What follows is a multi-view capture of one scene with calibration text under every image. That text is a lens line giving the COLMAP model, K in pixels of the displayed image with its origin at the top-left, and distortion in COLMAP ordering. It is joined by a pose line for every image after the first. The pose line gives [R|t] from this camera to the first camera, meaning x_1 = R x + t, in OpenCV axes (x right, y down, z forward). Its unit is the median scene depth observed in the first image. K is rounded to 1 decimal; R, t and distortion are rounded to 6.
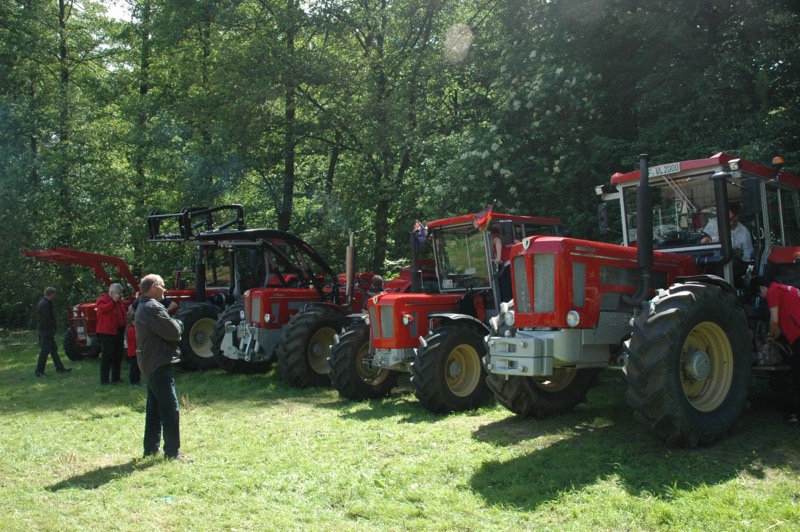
lens RADIAL K [[643.3, 0, 410.9], [0, 643.3, 281.7], [0, 0, 1]] dist [-0.173002, 0.184064]
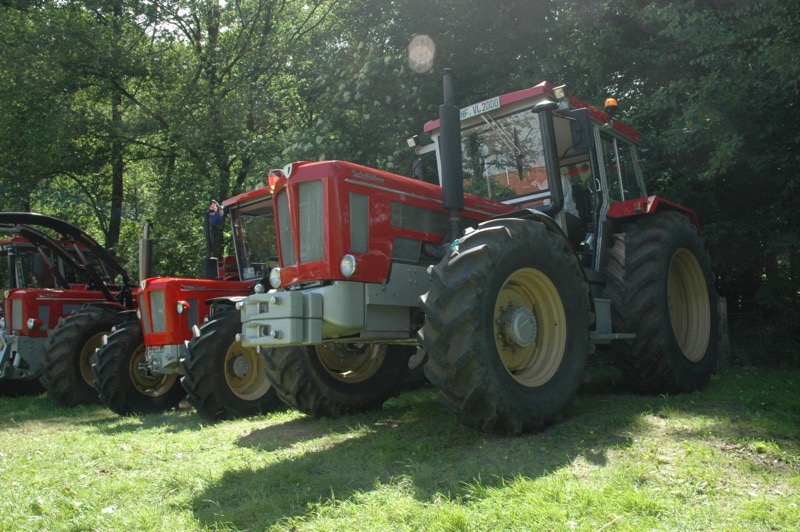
lens RADIAL K [[643.3, 0, 410.9], [0, 643.3, 281.7], [0, 0, 1]] dist [-0.173002, 0.184064]
pose [[0.980032, -0.018670, 0.197961, 0.171918], [0.029935, 0.998089, -0.054066, 0.113857], [-0.196573, 0.058912, 0.978718, 0.256542]]
